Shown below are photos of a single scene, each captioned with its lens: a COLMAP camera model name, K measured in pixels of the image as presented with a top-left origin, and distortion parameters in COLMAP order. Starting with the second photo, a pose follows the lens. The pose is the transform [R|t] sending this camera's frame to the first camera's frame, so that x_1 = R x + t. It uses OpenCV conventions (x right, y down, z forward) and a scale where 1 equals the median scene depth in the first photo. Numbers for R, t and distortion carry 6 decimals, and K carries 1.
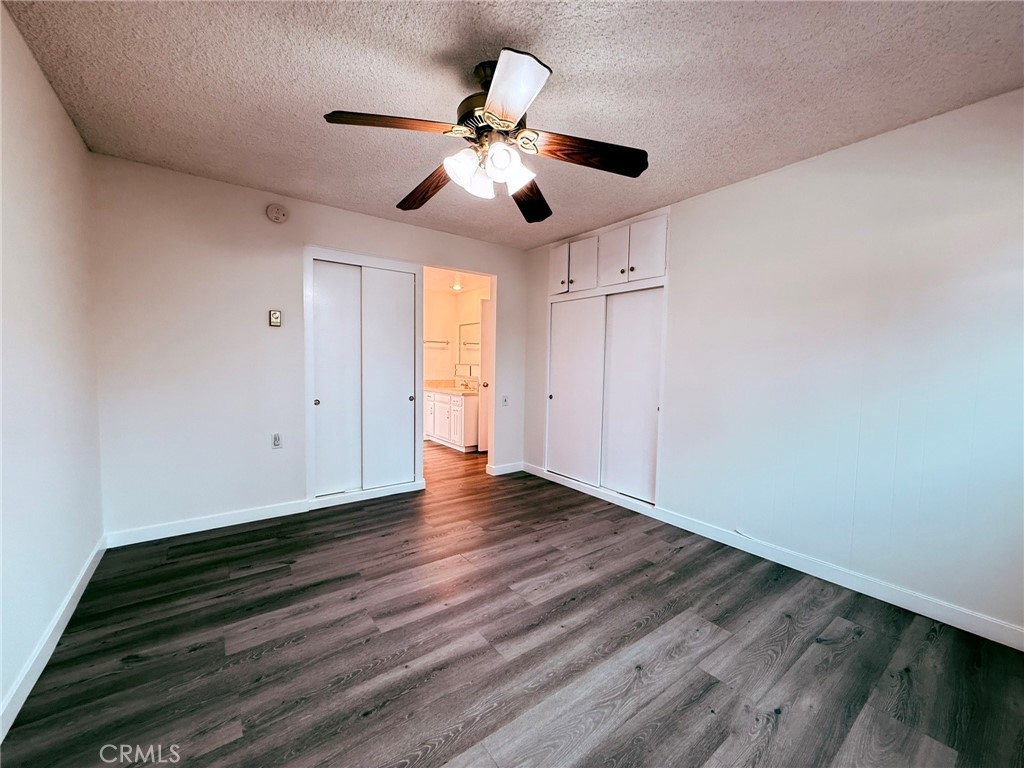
lens RADIAL K [[408.4, 0, 508.9], [0, 408.4, 384.7], [0, 0, 1]] dist [0.001011, 0.000070]
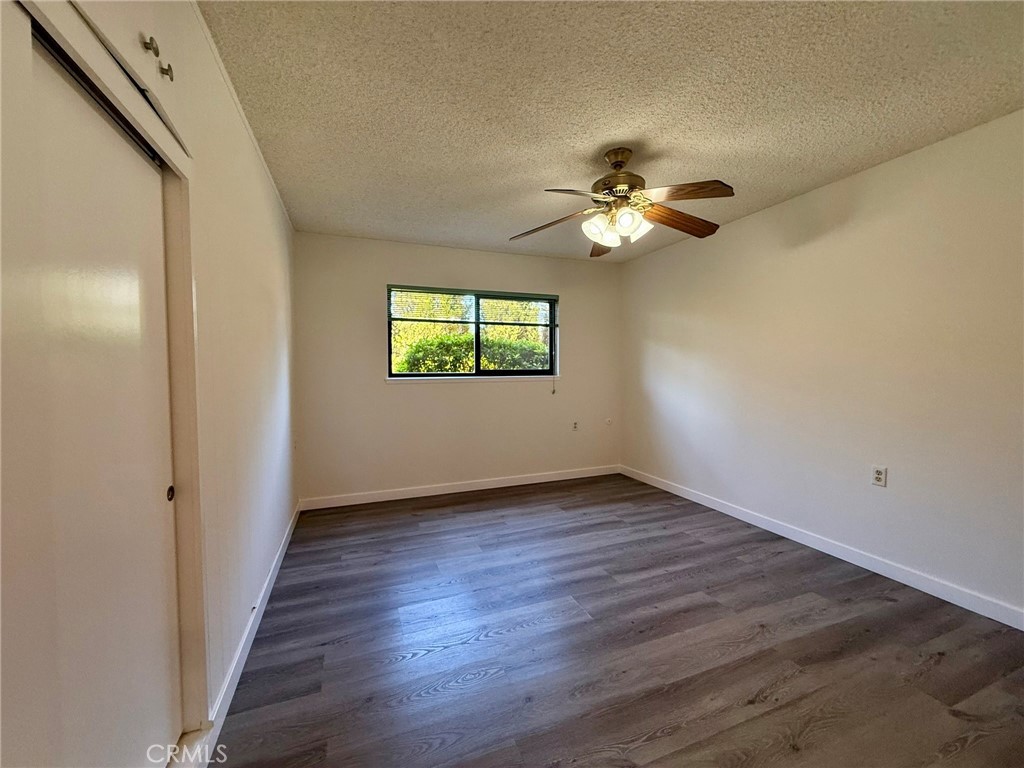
lens RADIAL K [[408.4, 0, 508.9], [0, 408.4, 384.7], [0, 0, 1]] dist [0.001011, 0.000070]
pose [[-0.963306, -0.023537, 0.267373, -0.063888], [0.003737, 0.994875, 0.101040, -0.140496], [-0.268381, 0.098332, -0.958281, 2.224941]]
